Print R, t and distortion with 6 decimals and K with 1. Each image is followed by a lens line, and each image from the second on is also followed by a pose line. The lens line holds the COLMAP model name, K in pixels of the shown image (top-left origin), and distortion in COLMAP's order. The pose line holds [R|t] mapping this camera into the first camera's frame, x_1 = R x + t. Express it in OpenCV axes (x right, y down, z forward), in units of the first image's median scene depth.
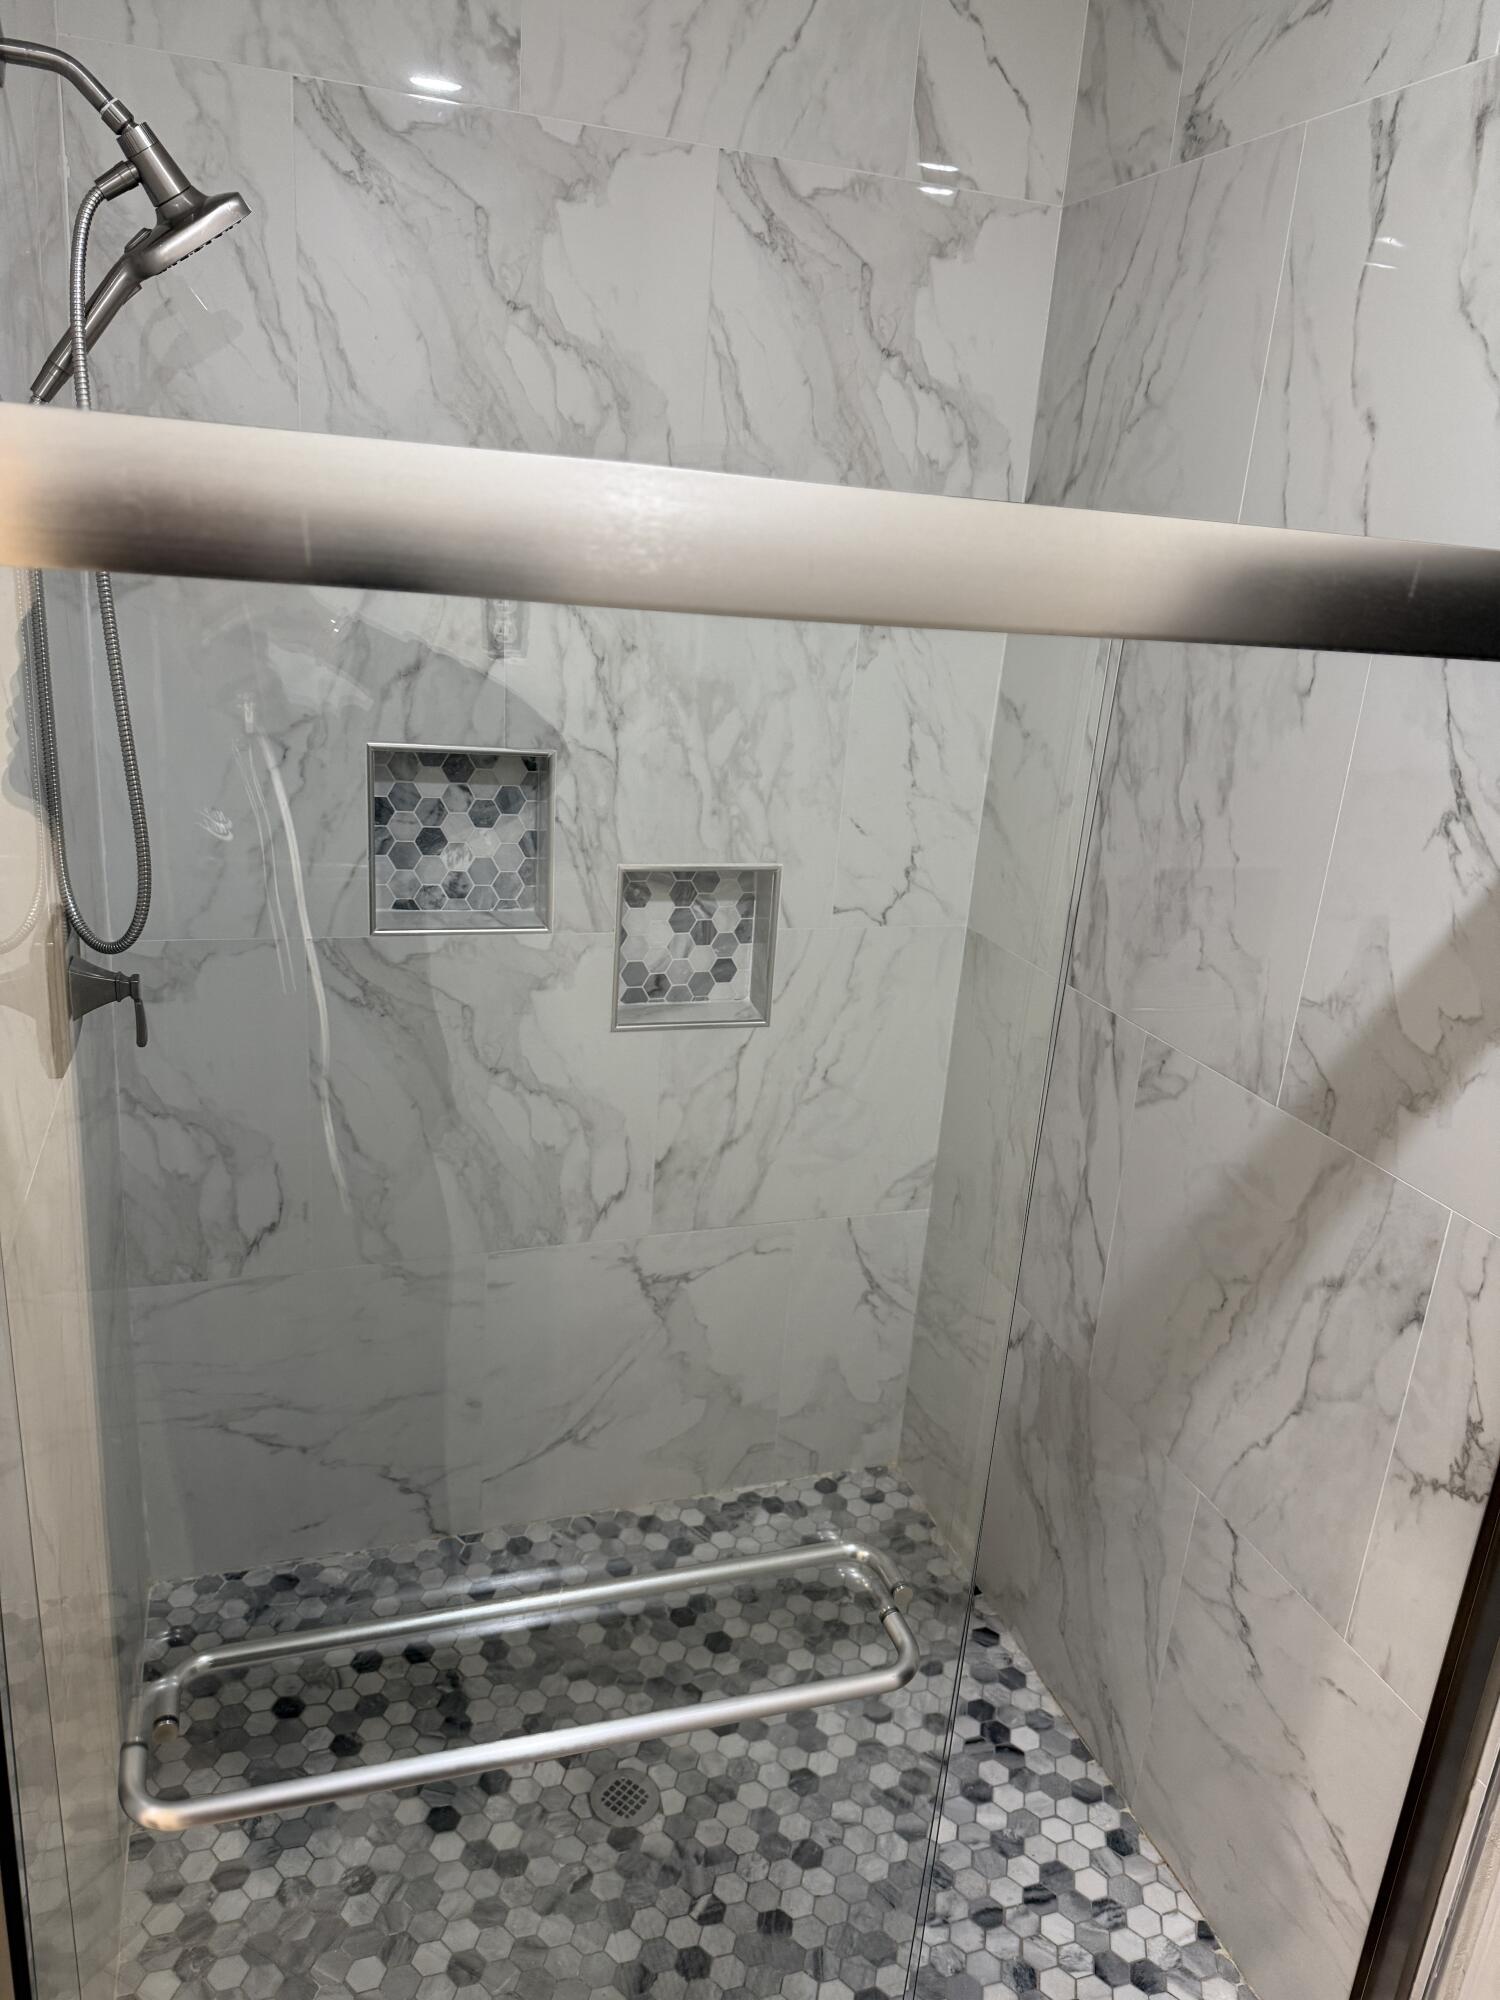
lens RADIAL K [[1374.4, 0, 756.1], [0, 1374.4, 989.9], [0, 0, 1]] dist [0.033022, -0.069301]
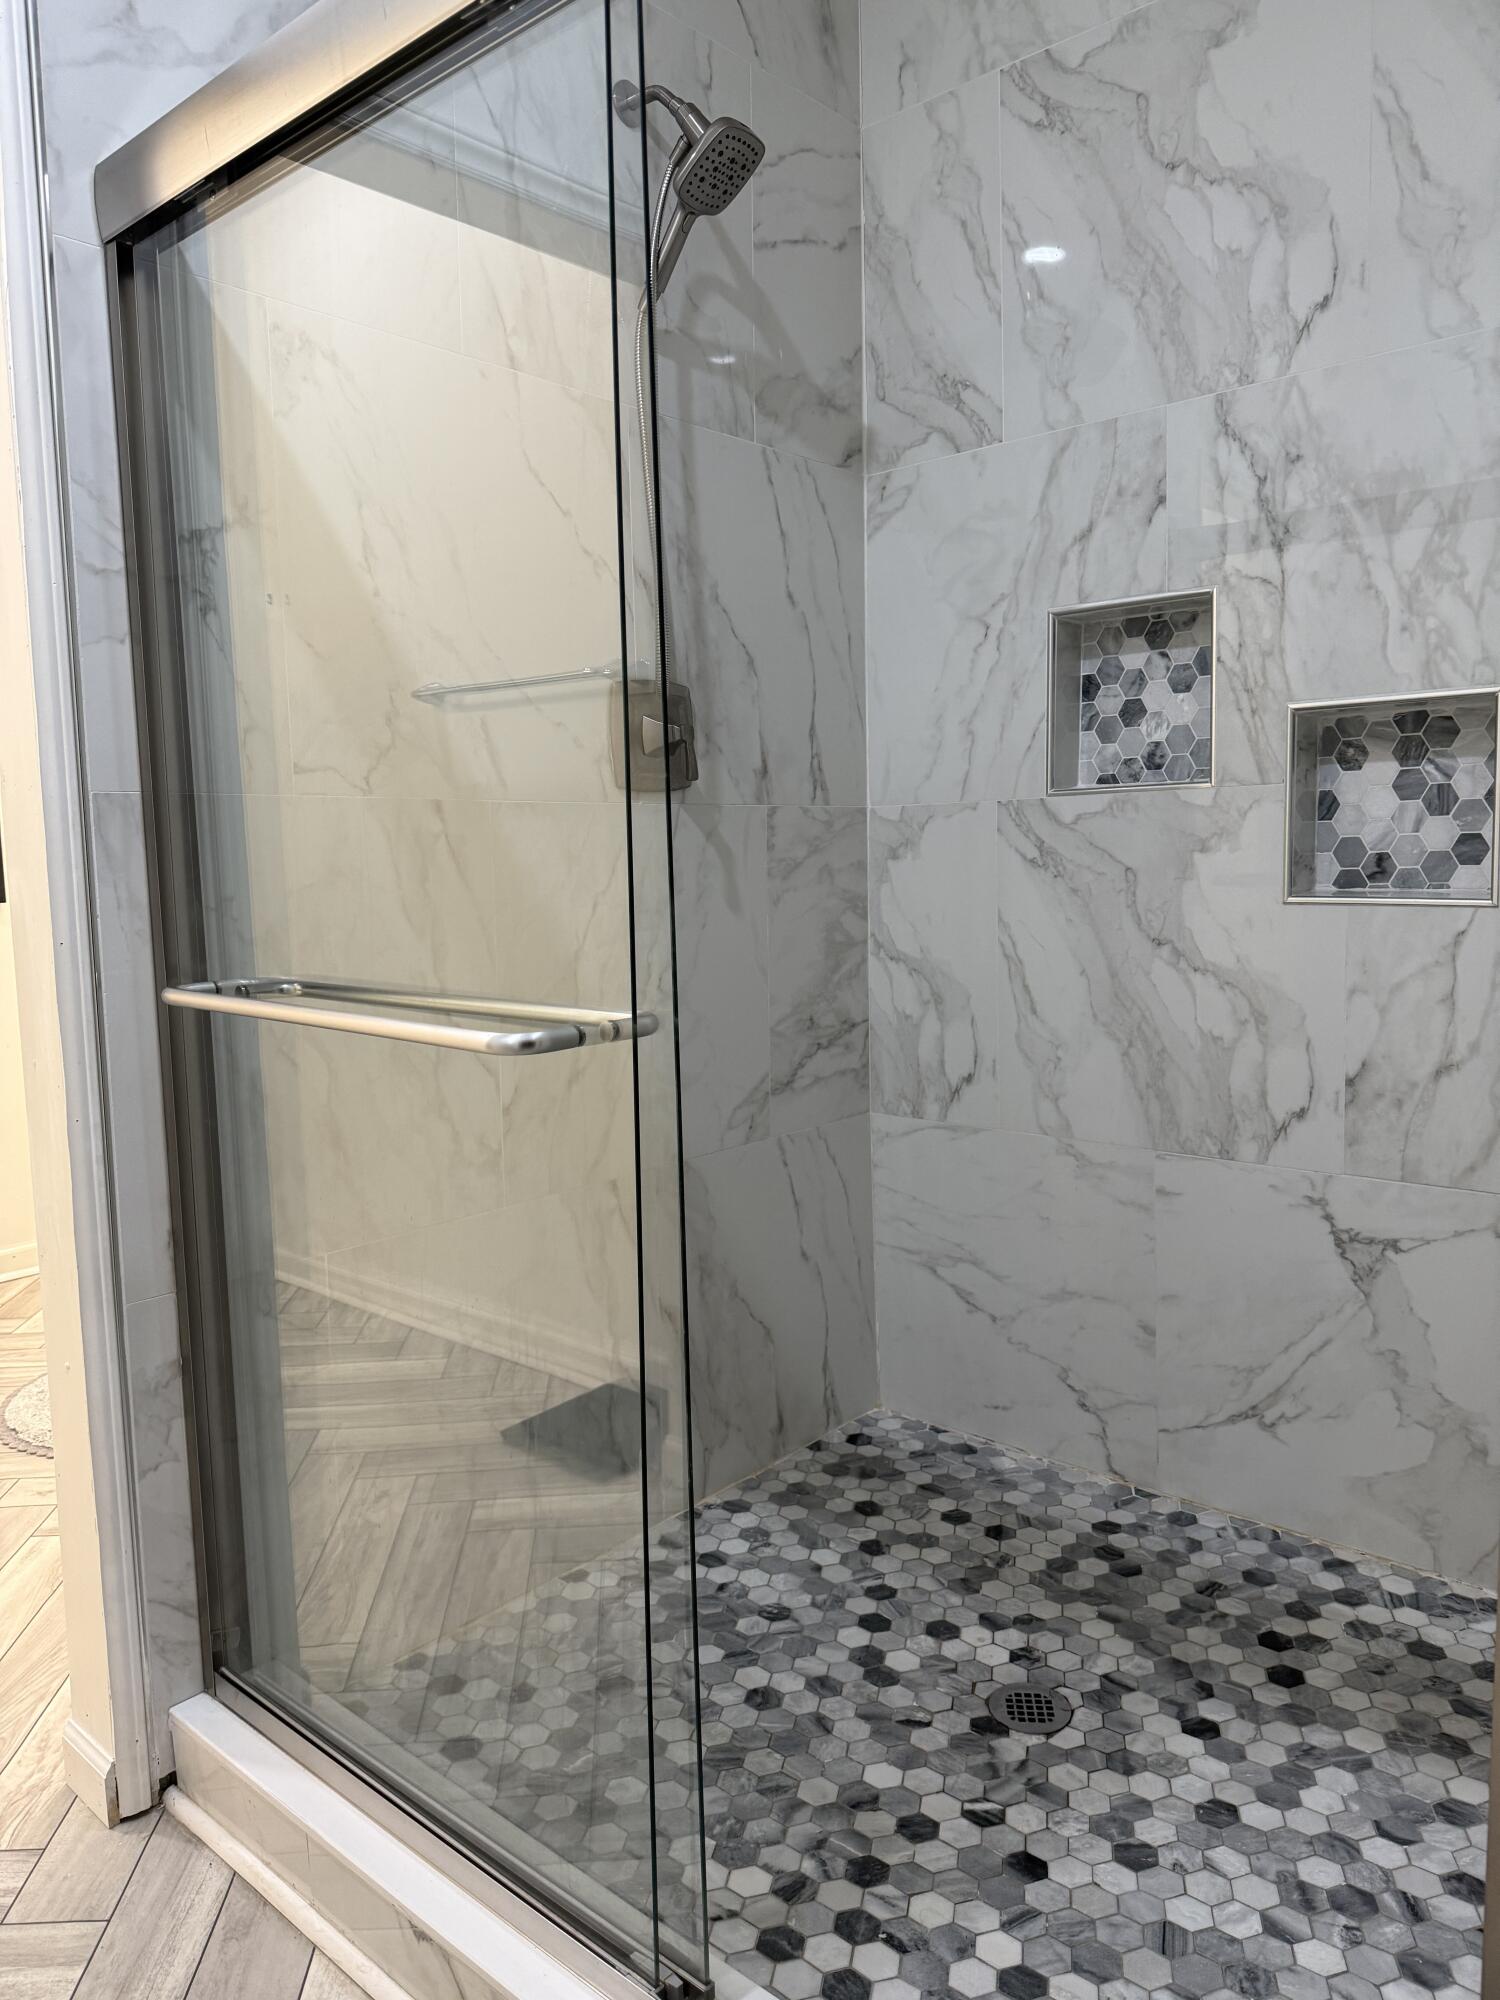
lens RADIAL K [[1374.4, 0, 728.3], [0, 1374.4, 1001.8], [0, 0, 1]] dist [0.033022, -0.069301]
pose [[0.492484, 0.023467, -0.870005, 0.497612], [-0.190568, 0.978286, -0.081487, 0.236020], [0.849202, 0.205926, 0.486262, 0.298801]]
